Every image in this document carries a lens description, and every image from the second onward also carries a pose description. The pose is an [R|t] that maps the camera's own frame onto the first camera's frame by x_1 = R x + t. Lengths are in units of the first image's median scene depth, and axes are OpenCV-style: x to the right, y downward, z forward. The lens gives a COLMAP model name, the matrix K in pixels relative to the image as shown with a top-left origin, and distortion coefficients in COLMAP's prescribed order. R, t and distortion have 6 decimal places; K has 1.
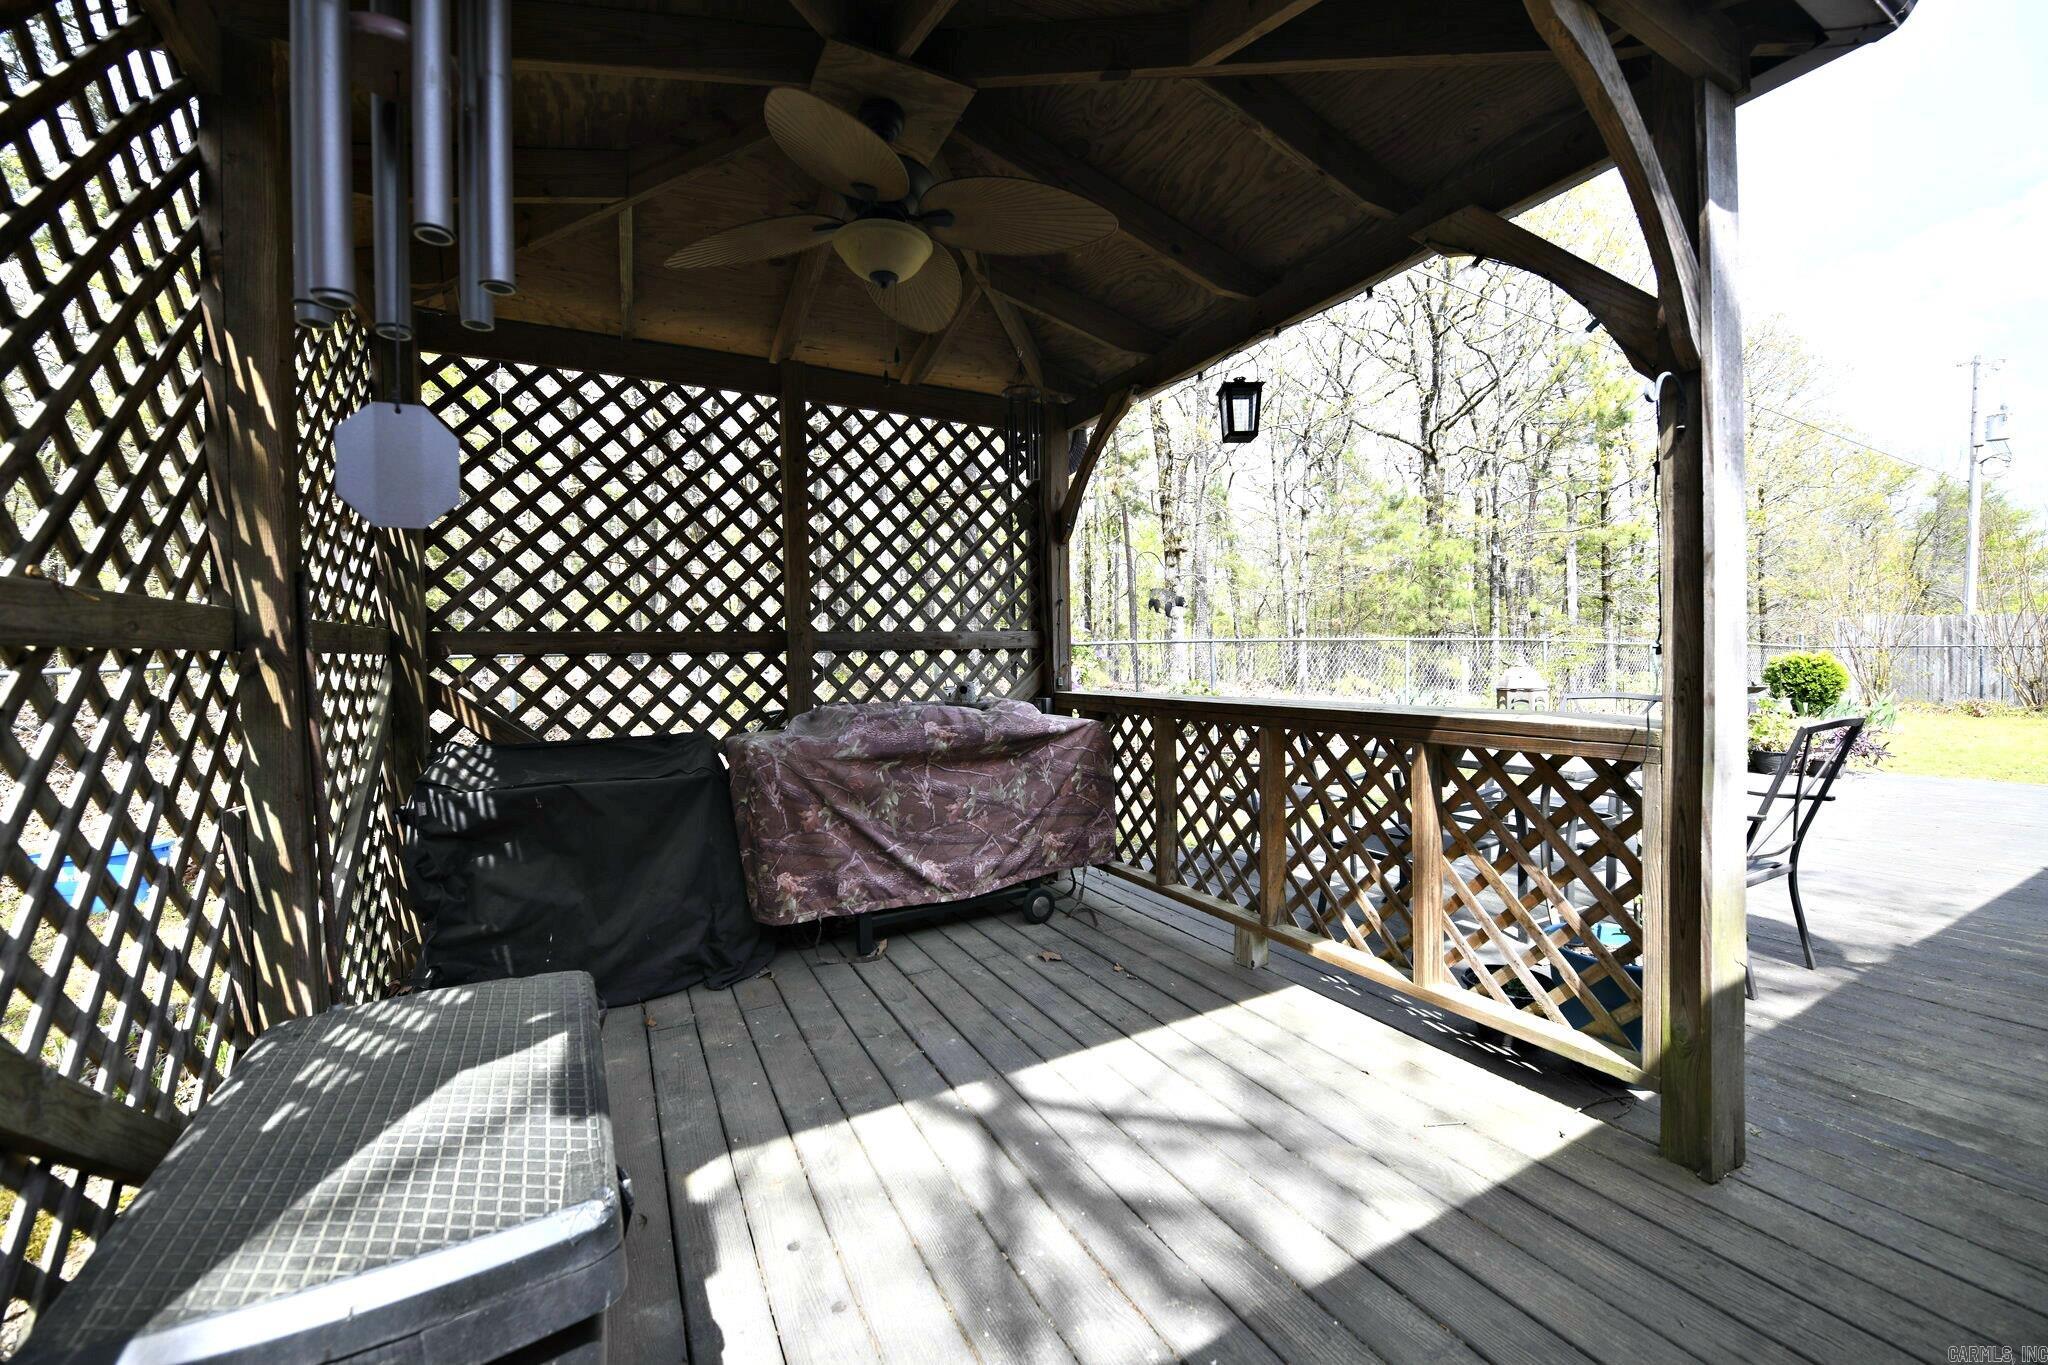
lens RADIAL K [[817.6, 0, 1020.0], [0, 817.6, 683.2], [0, 0, 1]] dist [-0.012915, -0.003335]
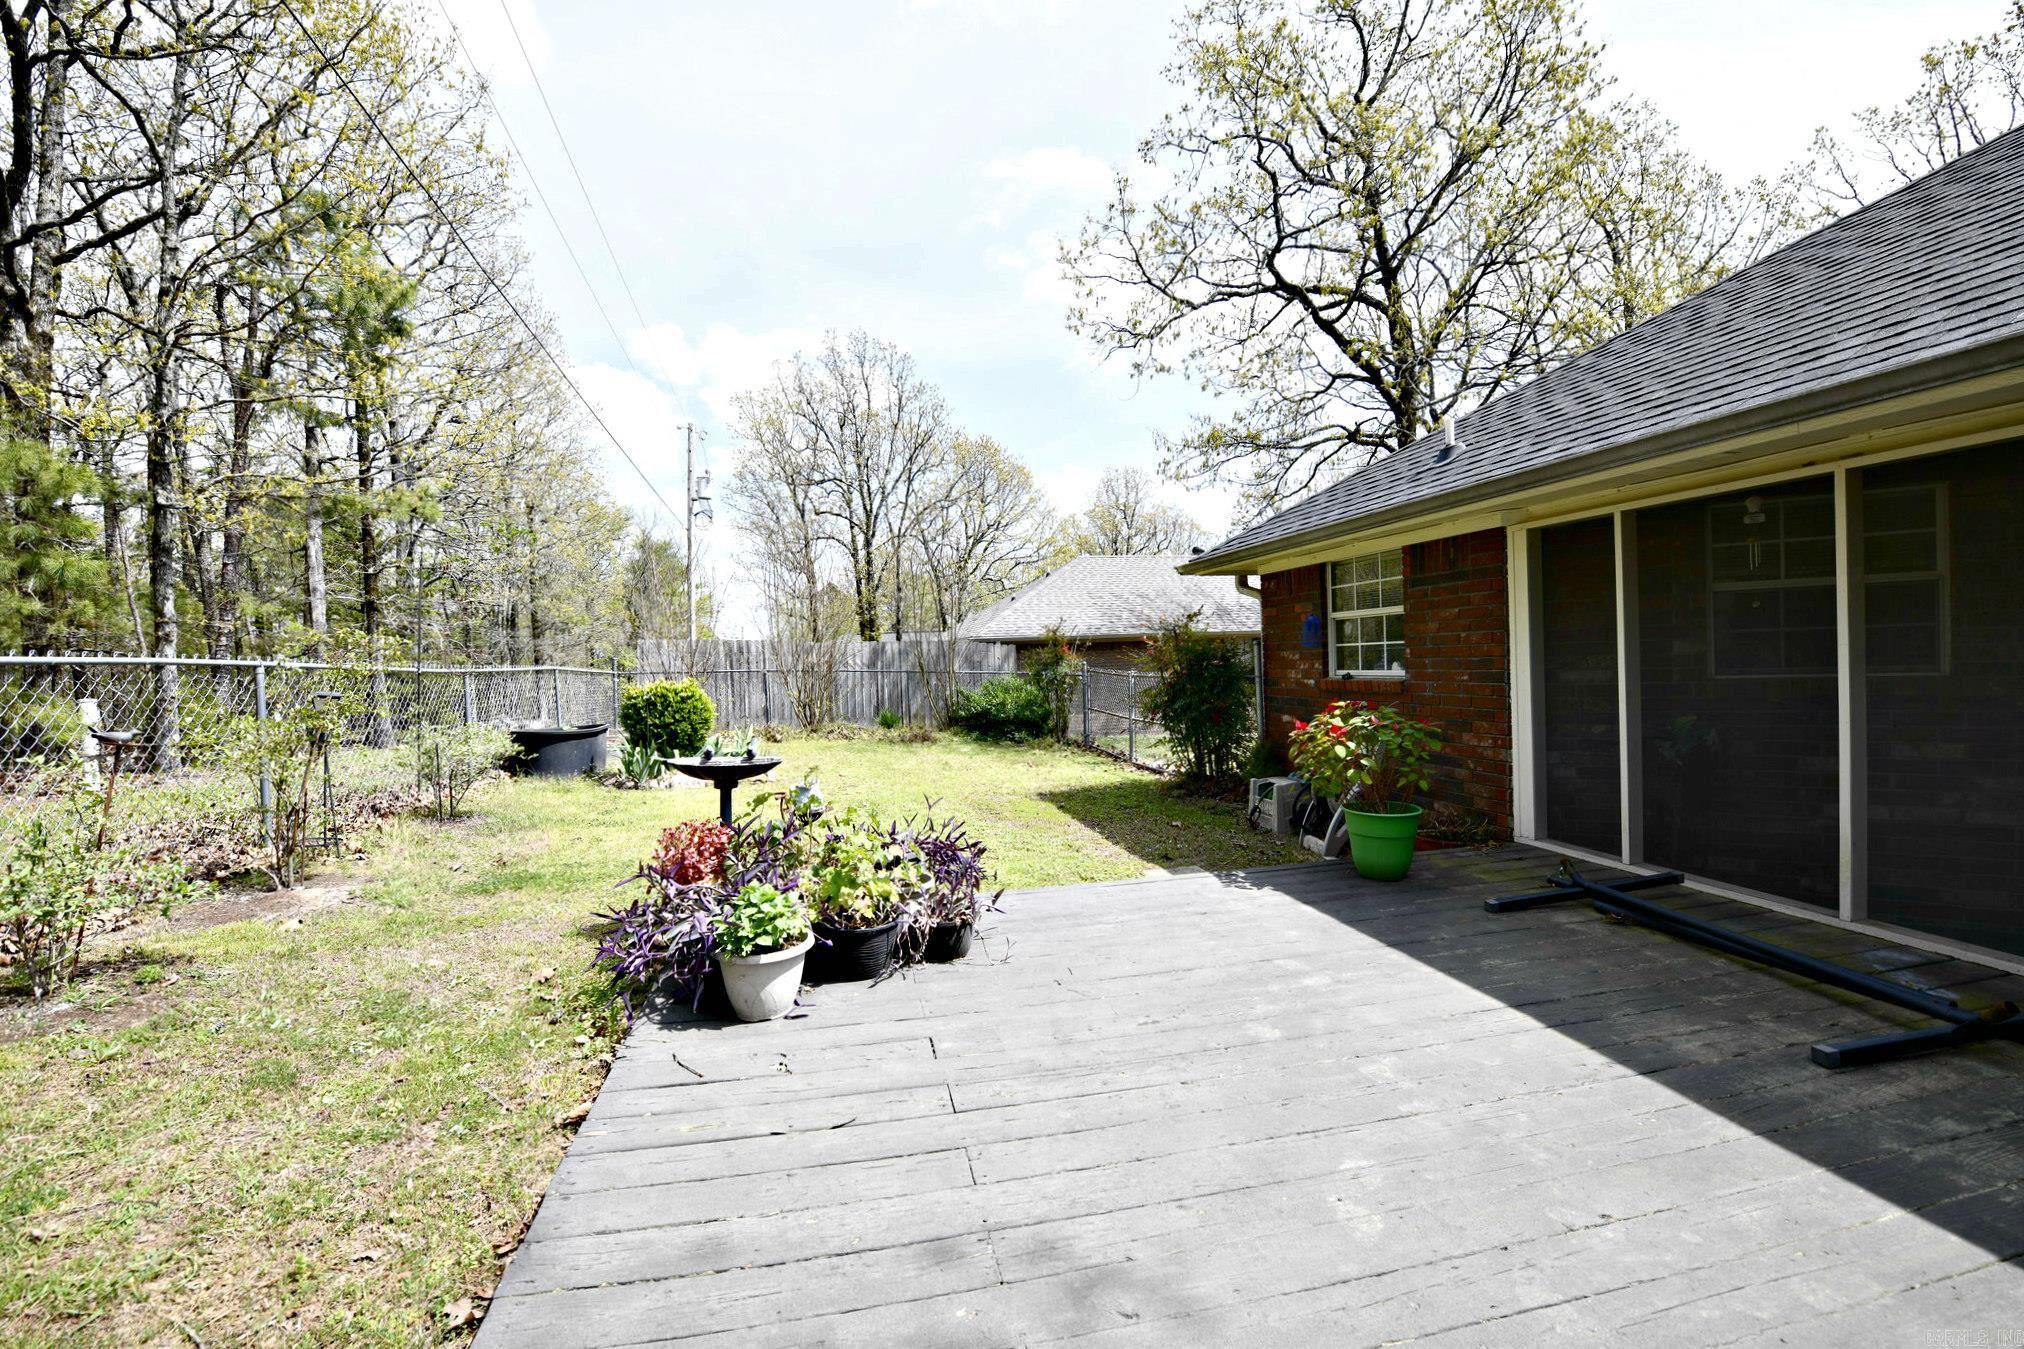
lens RADIAL K [[808.1, 0, 1008.1], [0, 808.1, 675.2], [0, 0, 1]] dist [-0.012915, -0.003335]
pose [[0.254604, -0.010169, 0.966992, 0.227777], [0.051240, 0.998682, -0.002989, -0.017272], [-0.965687, 0.050309, 0.254789, 0.348106]]
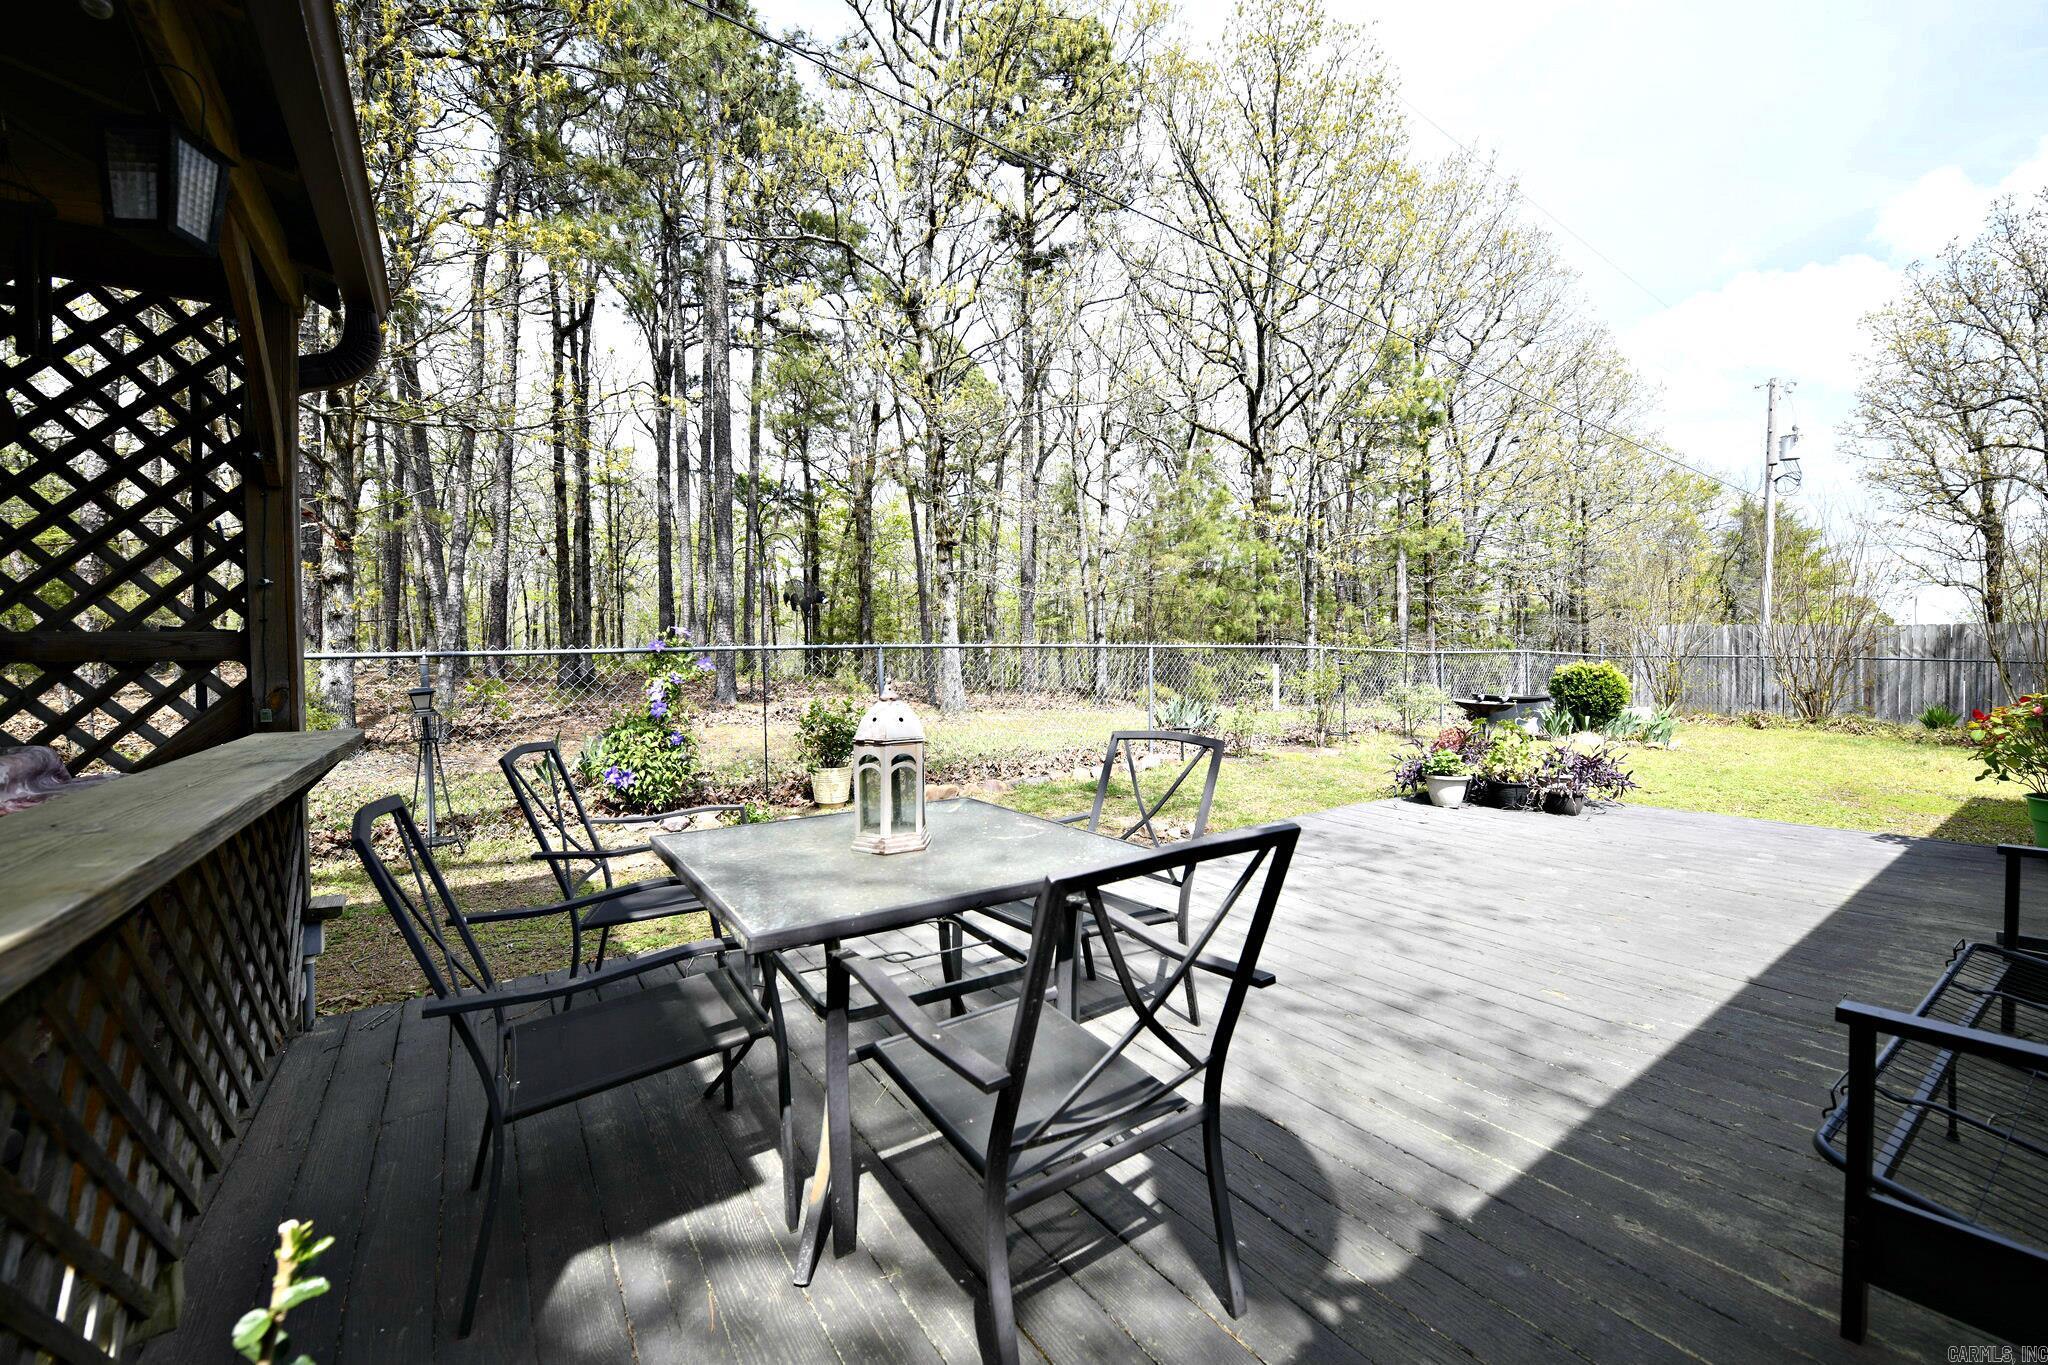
lens RADIAL K [[817.6, 0, 1020.0], [0, 817.6, 683.2], [0, 0, 1]] dist [-0.012915, -0.003335]
pose [[0.993157, 0.003268, 0.116742, 0.131355], [-0.002983, 0.999992, -0.002621, -0.006432], [-0.116750, 0.002254, 0.993159, 0.084749]]
